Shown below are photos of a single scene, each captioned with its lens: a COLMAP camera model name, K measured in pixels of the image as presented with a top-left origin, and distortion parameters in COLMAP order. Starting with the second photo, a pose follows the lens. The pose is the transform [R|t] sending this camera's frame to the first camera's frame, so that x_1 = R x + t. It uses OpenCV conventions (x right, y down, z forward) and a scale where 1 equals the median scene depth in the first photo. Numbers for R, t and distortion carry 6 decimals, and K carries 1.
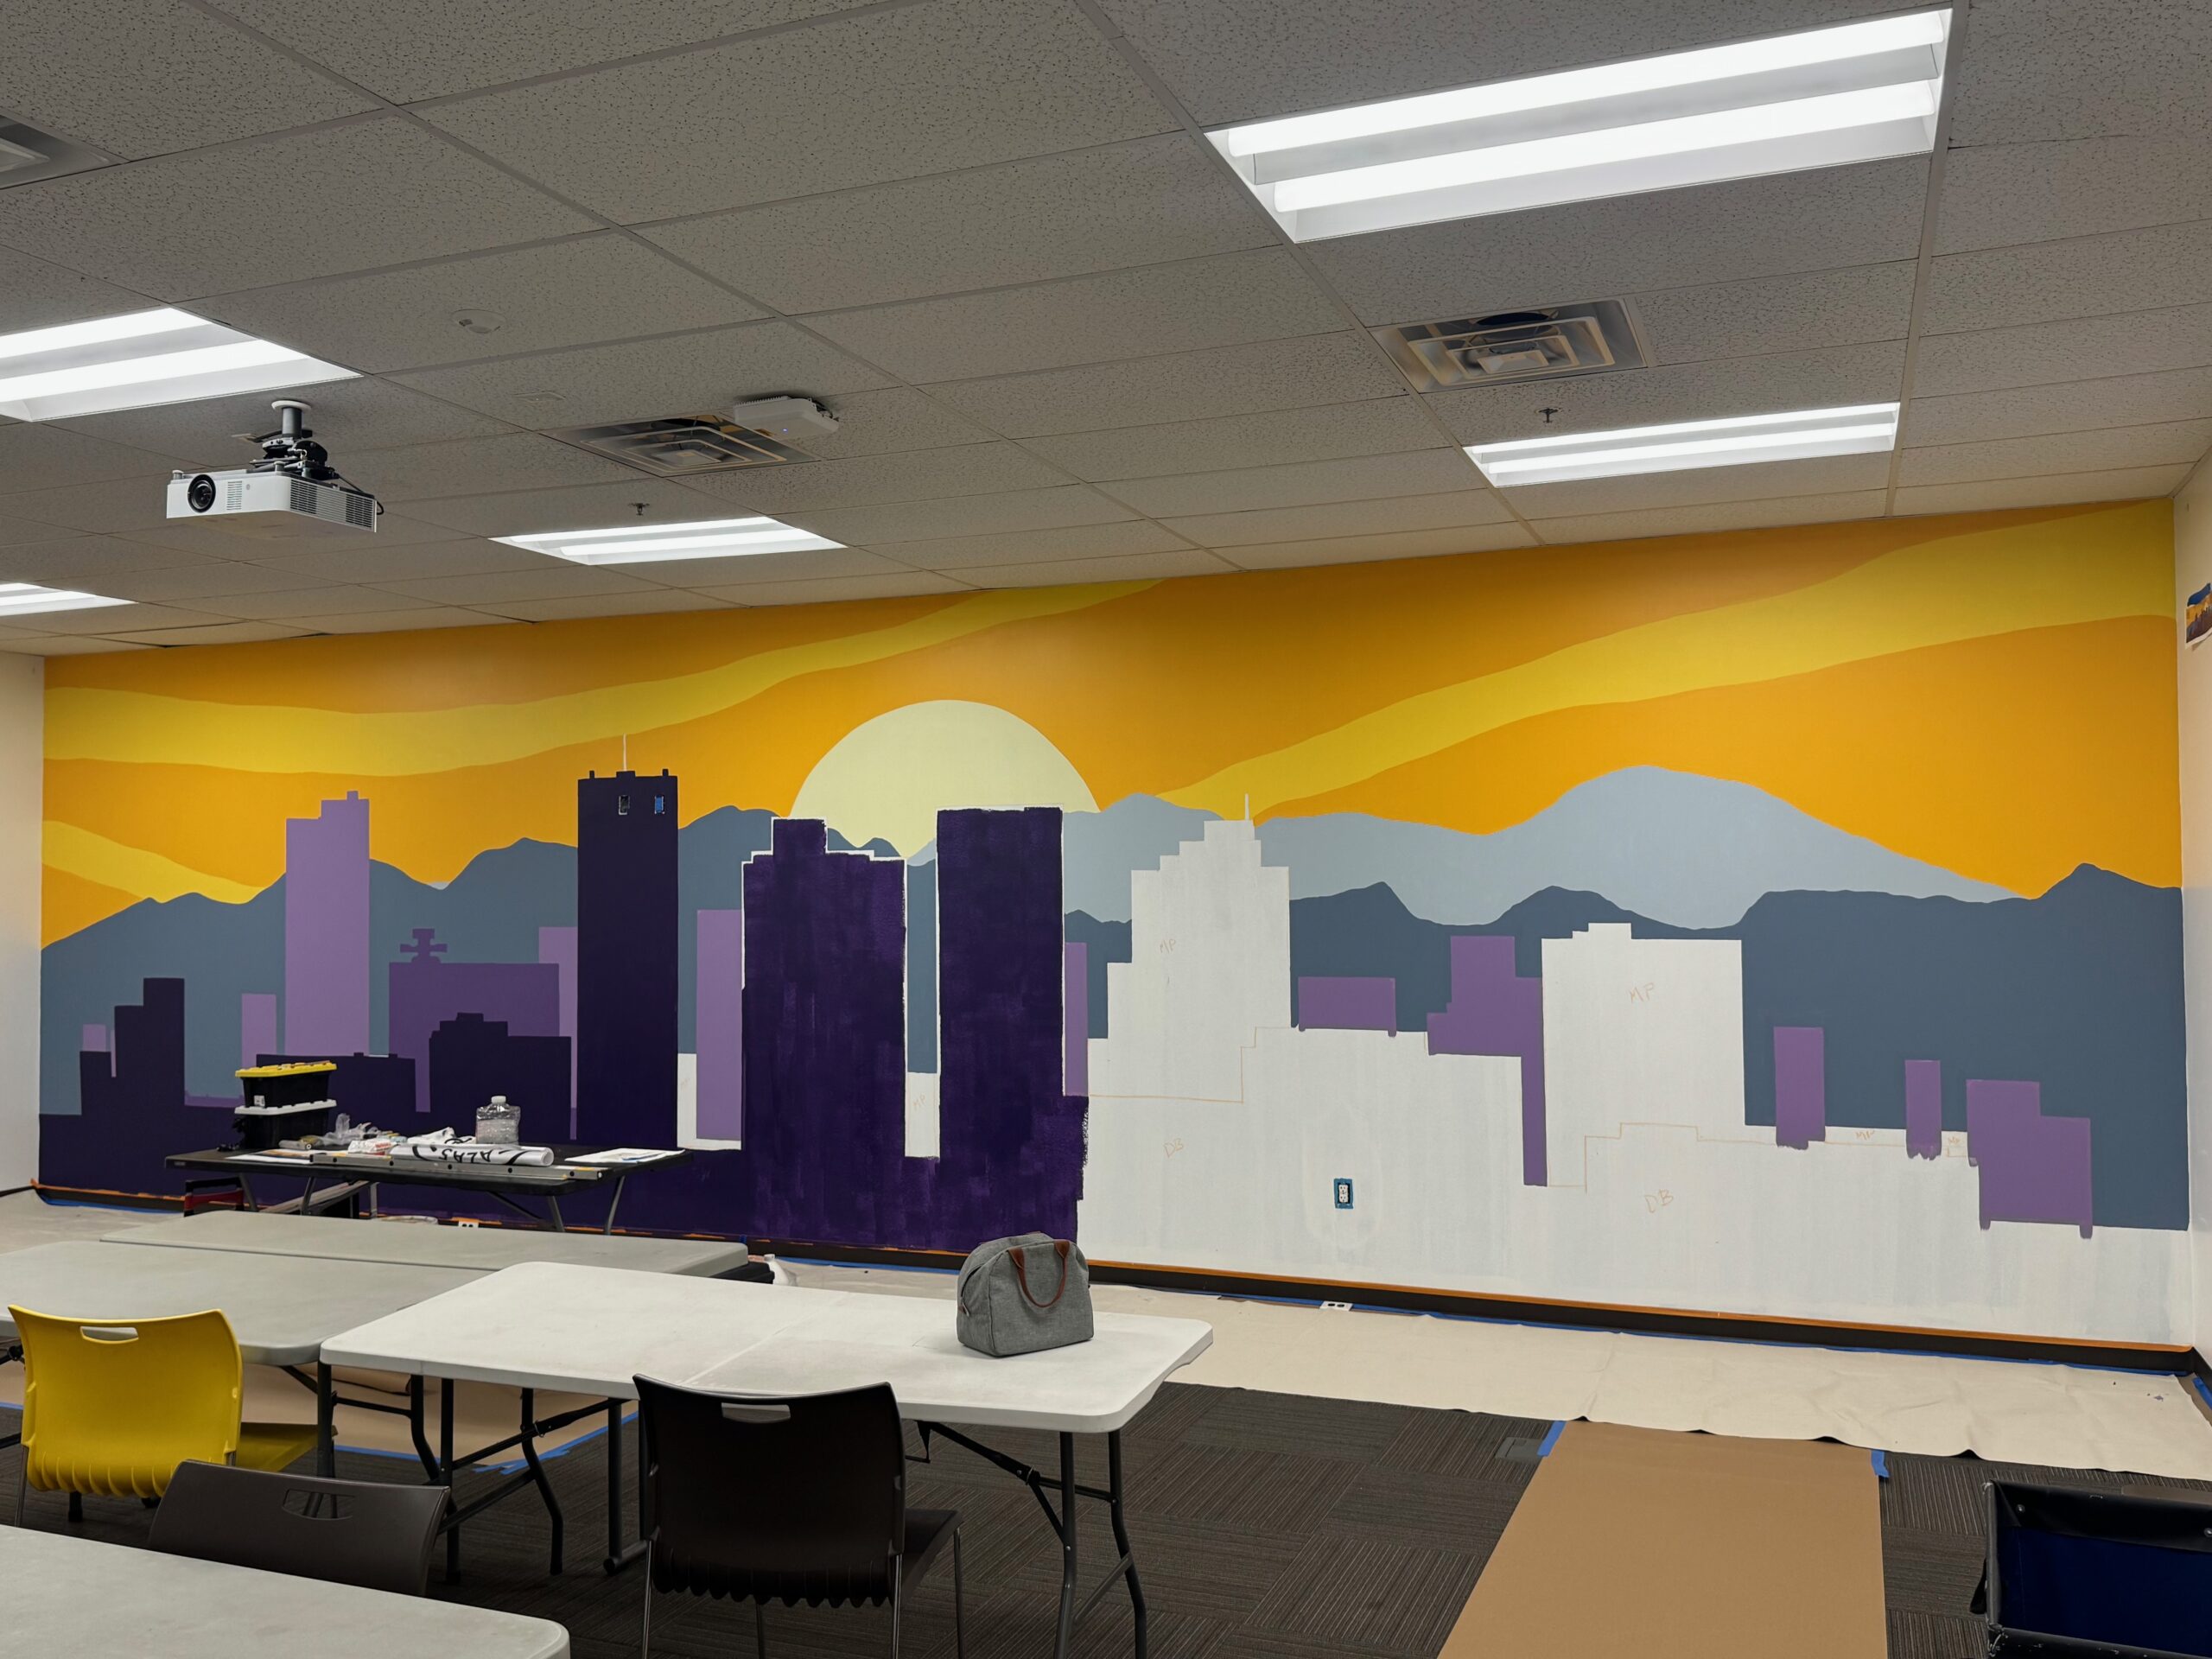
lens RADIAL K [[1790.4, 0, 1107.8], [0, 1790.4, 836.2], [0, 0, 1]] dist [0.161618, -0.256885]
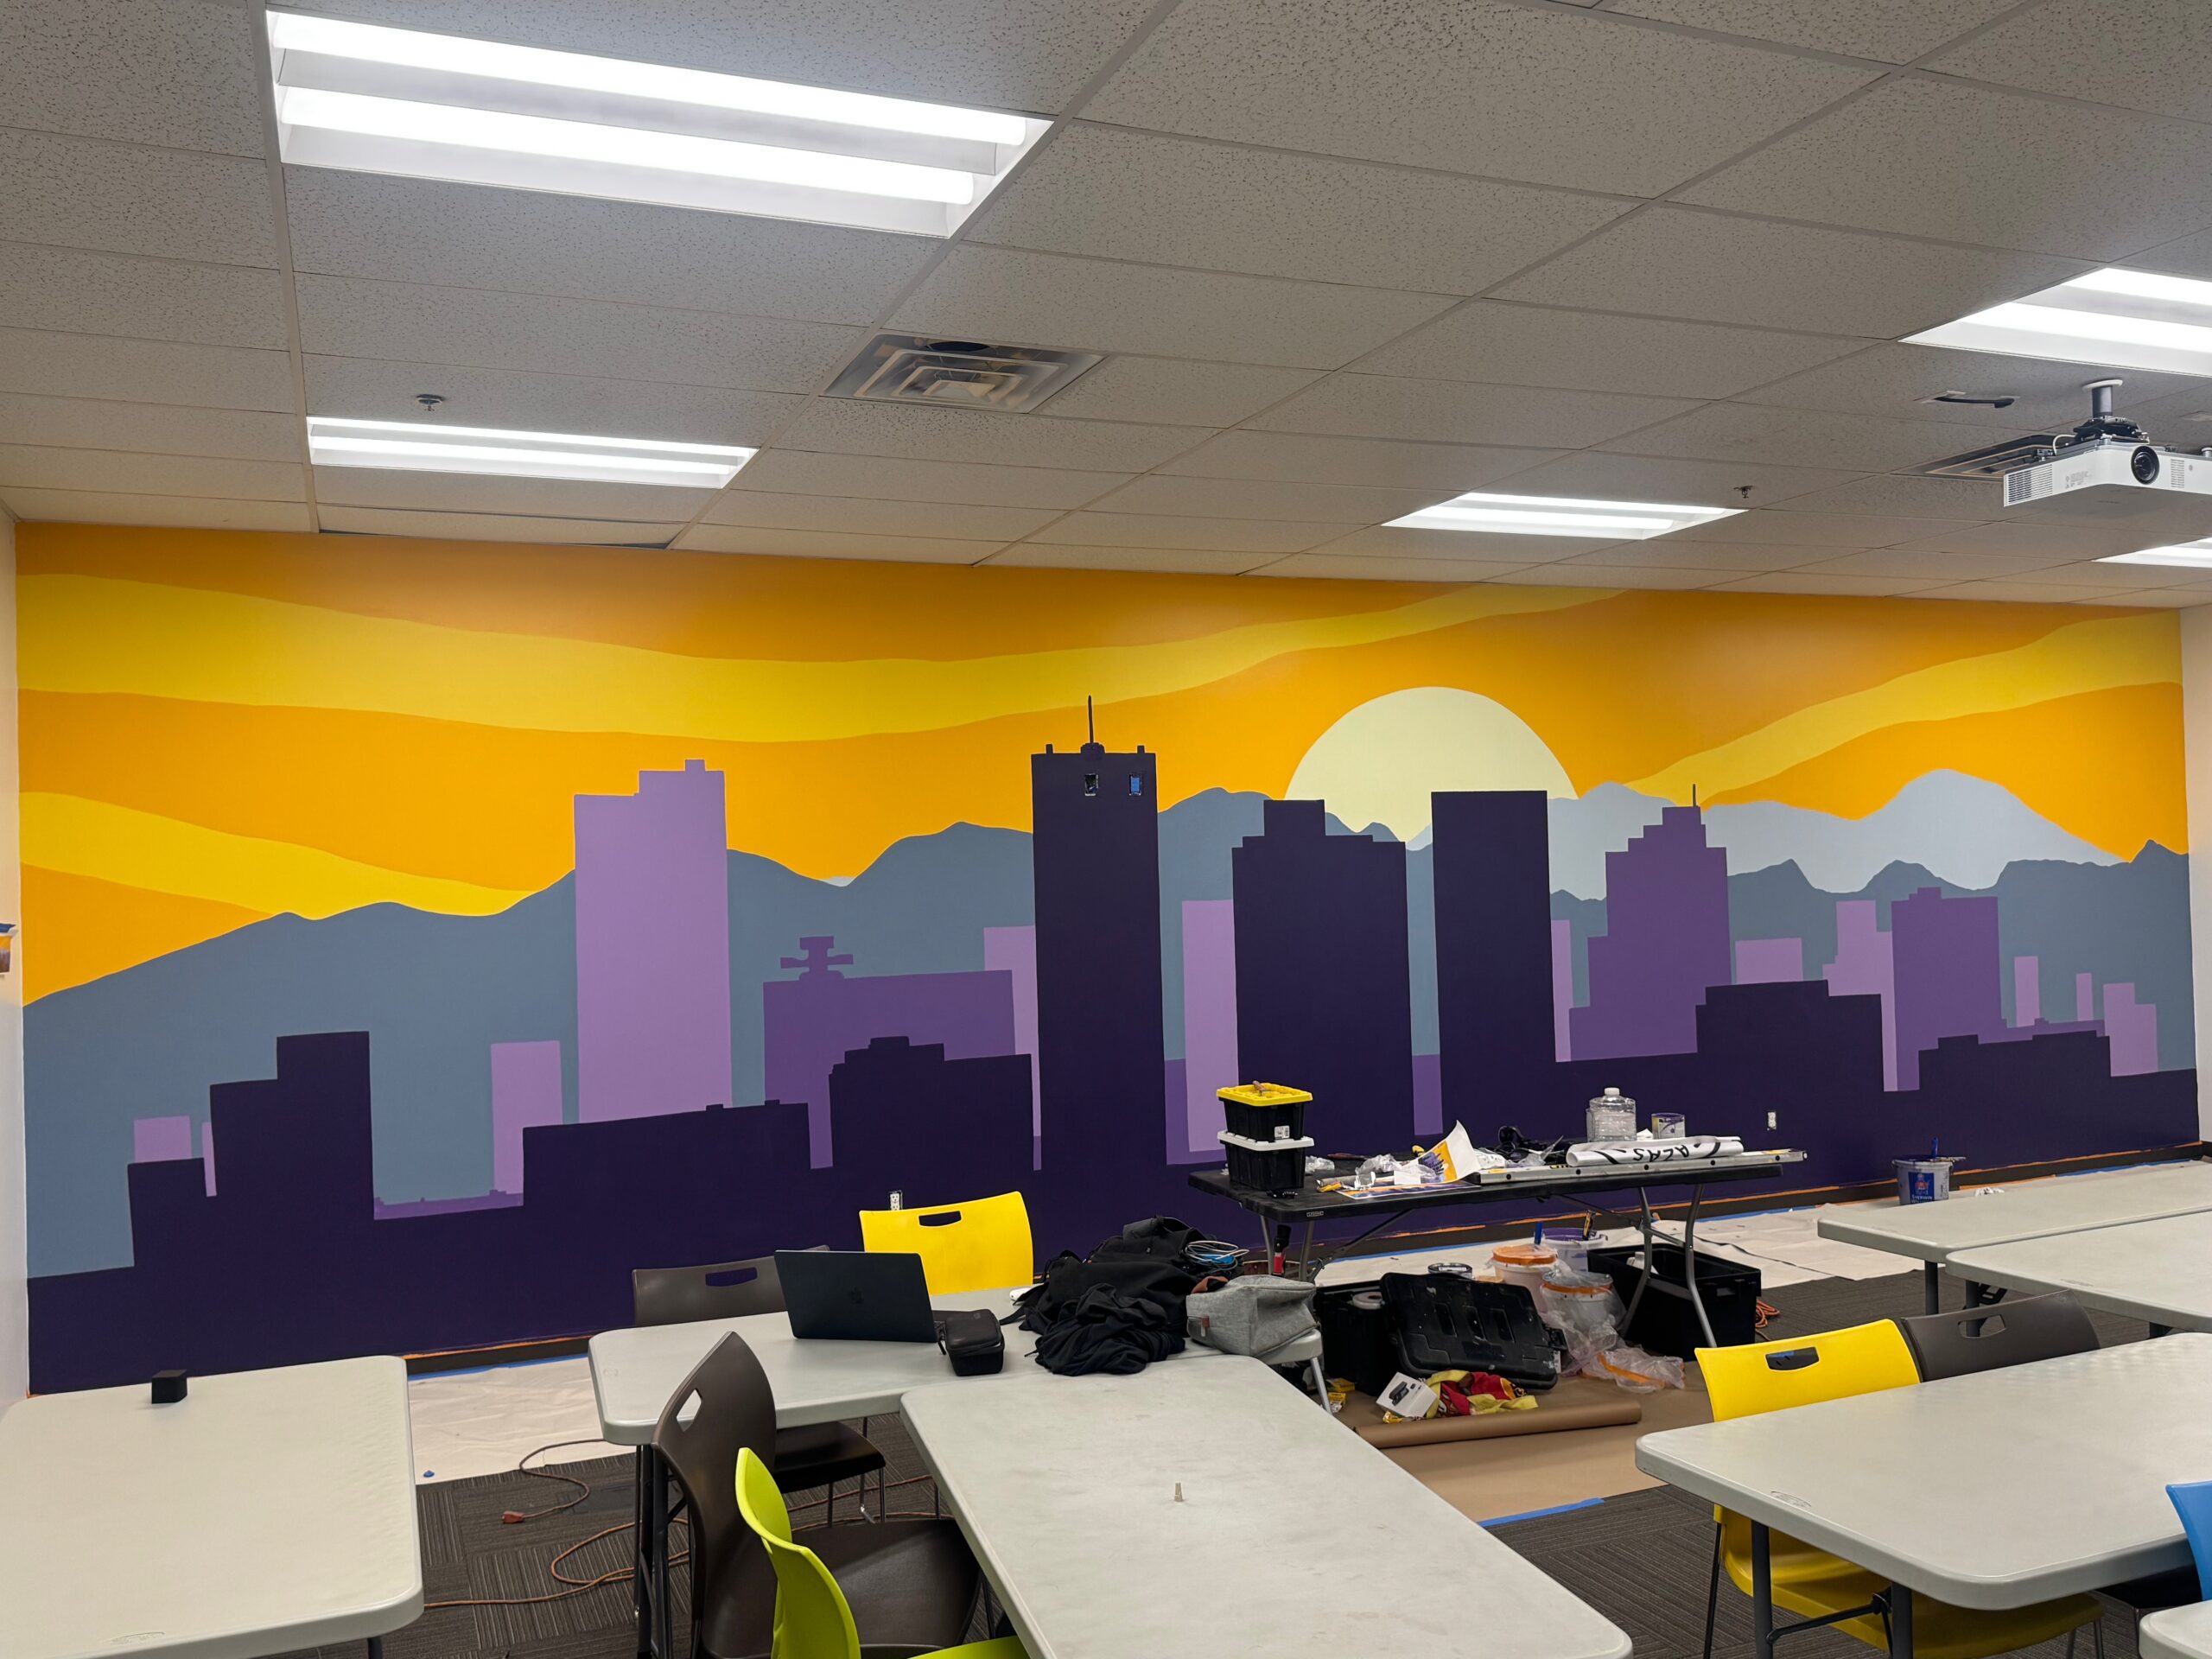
lens RADIAL K [[1789.1, 0, 1100.0], [0, 1789.1, 828.9], [0, 0, 1]] dist [0.167762, -0.275205]
pose [[0.715574, 0.001000, 0.698536, -1.146124], [0.001378, 0.999995, -0.002843, 0.008755], [-0.698535, 0.002997, 0.715569, 0.491087]]
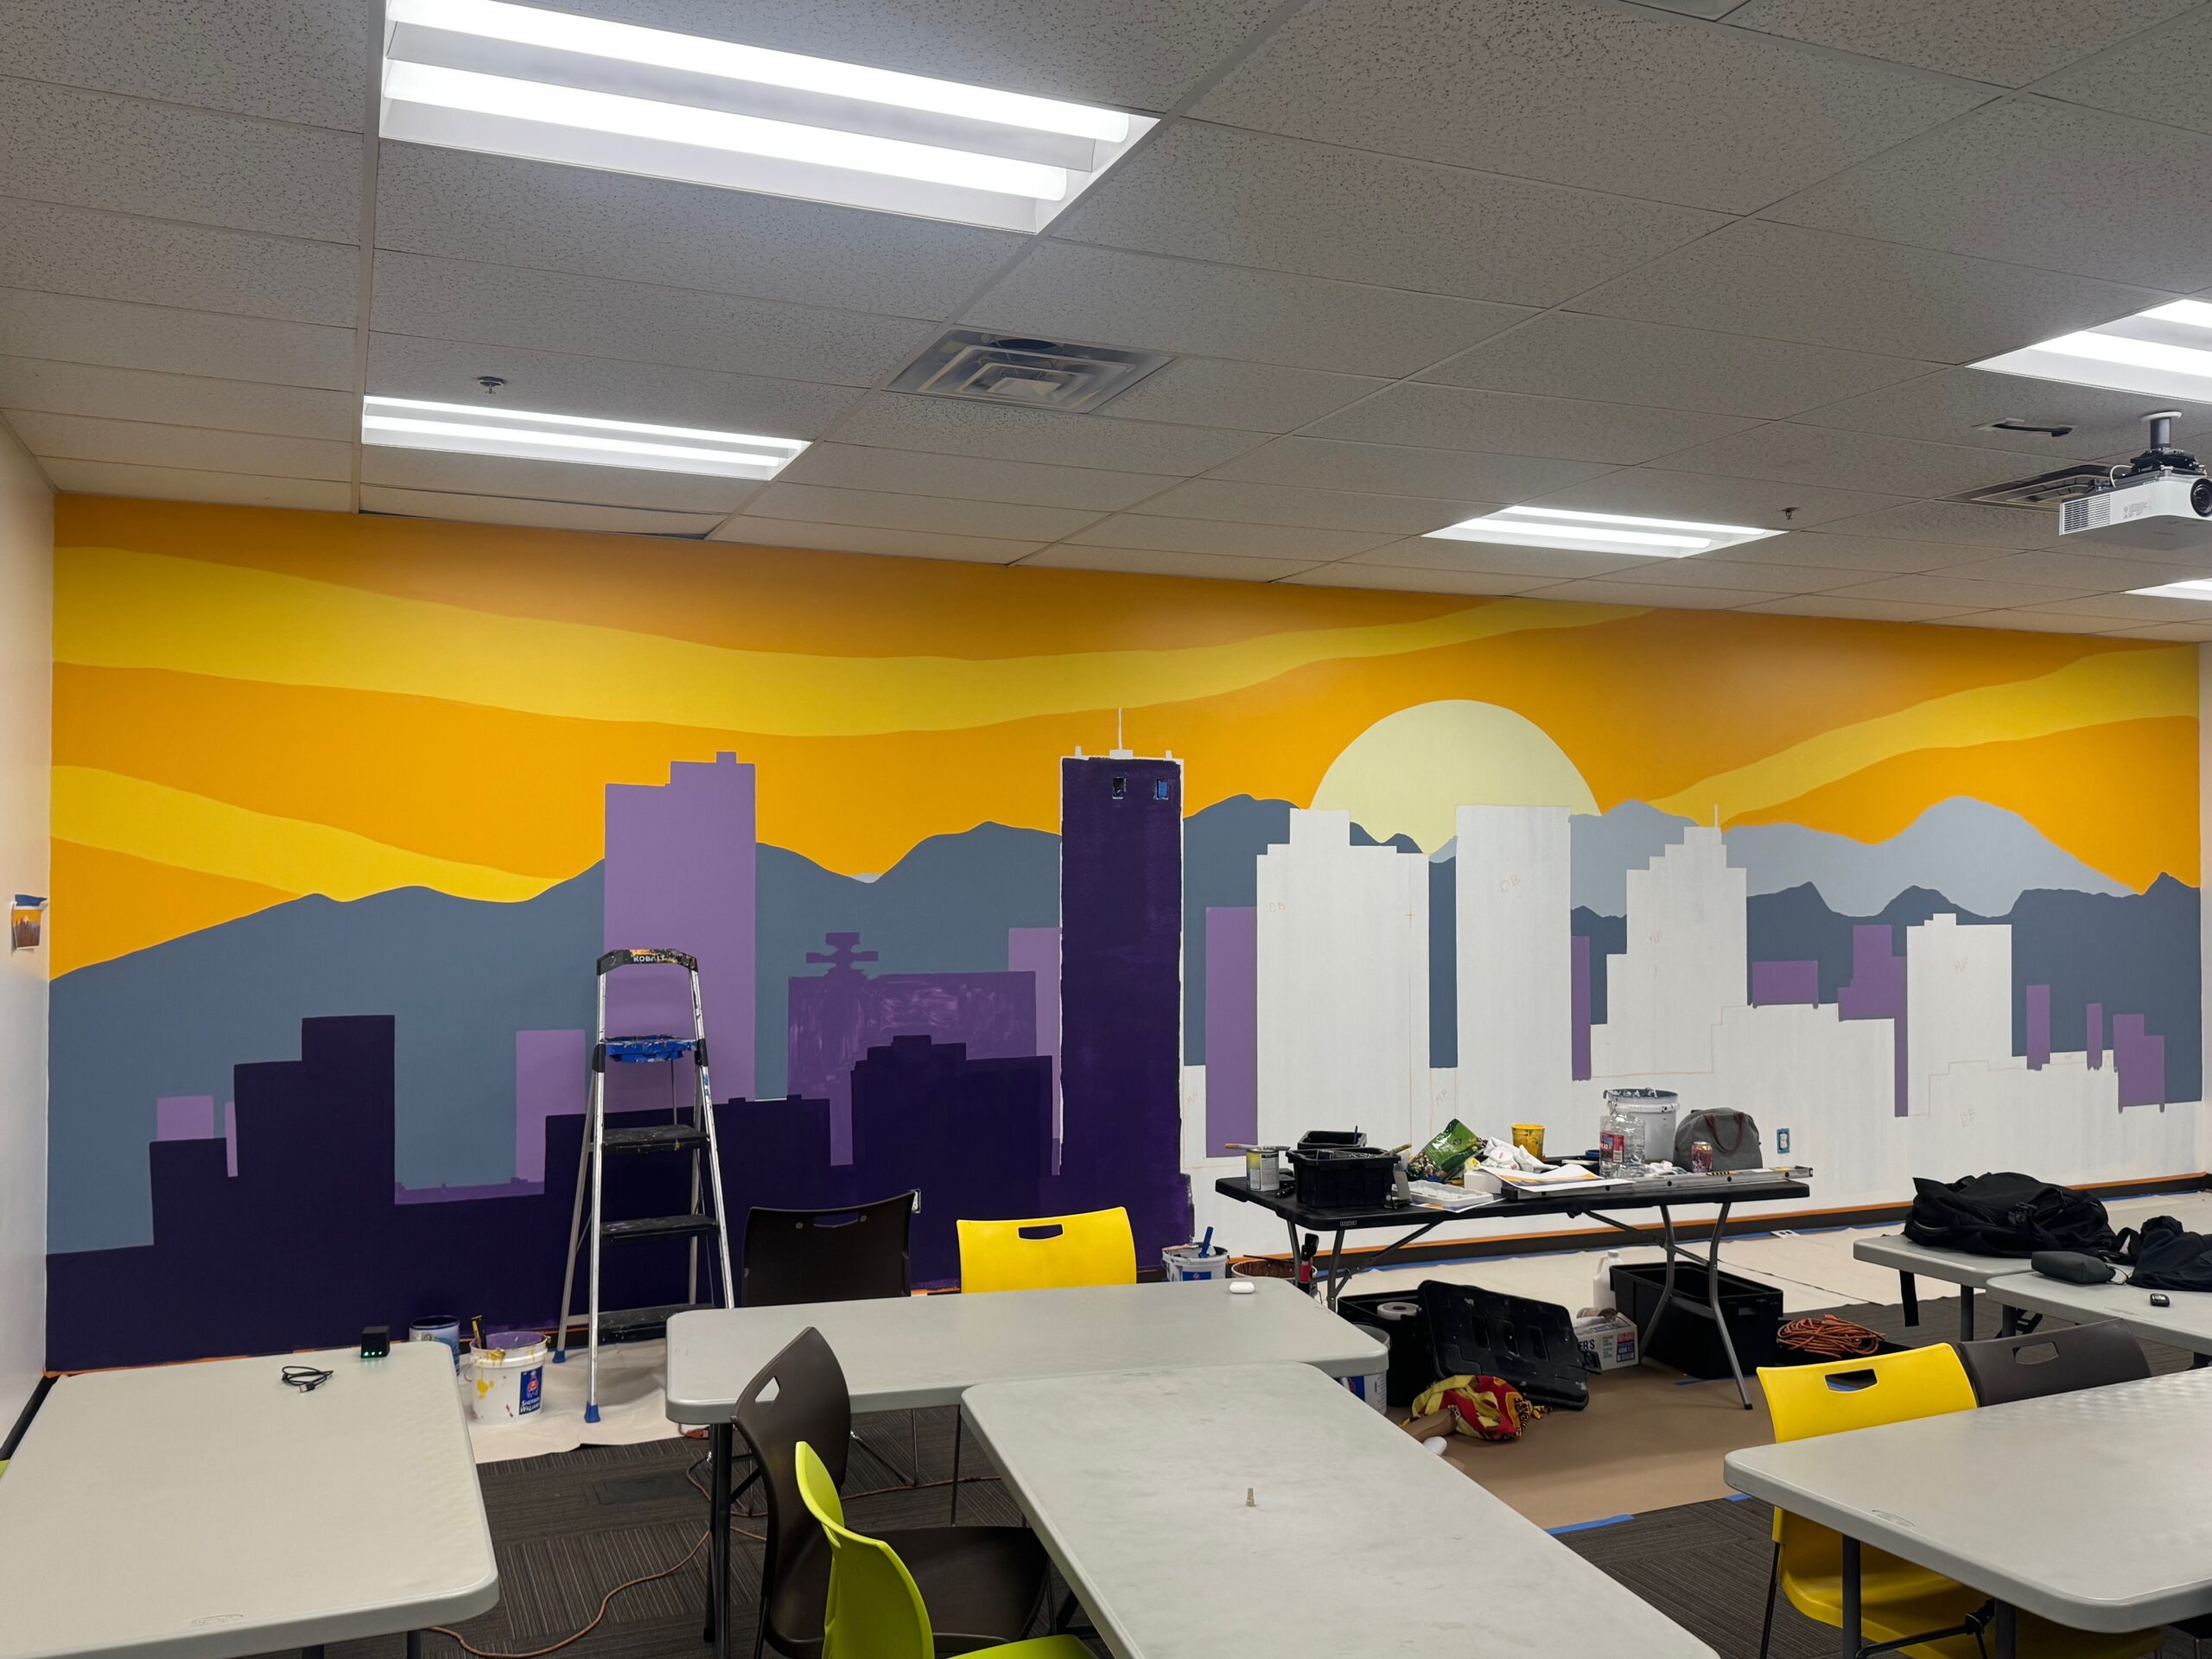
lens RADIAL K [[1790.4, 0, 1098.3], [0, 1790.4, 836.3], [0, 0, 1]] dist [0.162838, -0.259250]
pose [[0.710181, 0.019578, 0.703747, -1.163899], [-0.026256, 0.999654, -0.001314, 0.009984], [-0.703529, -0.017545, 0.710450, 0.510394]]
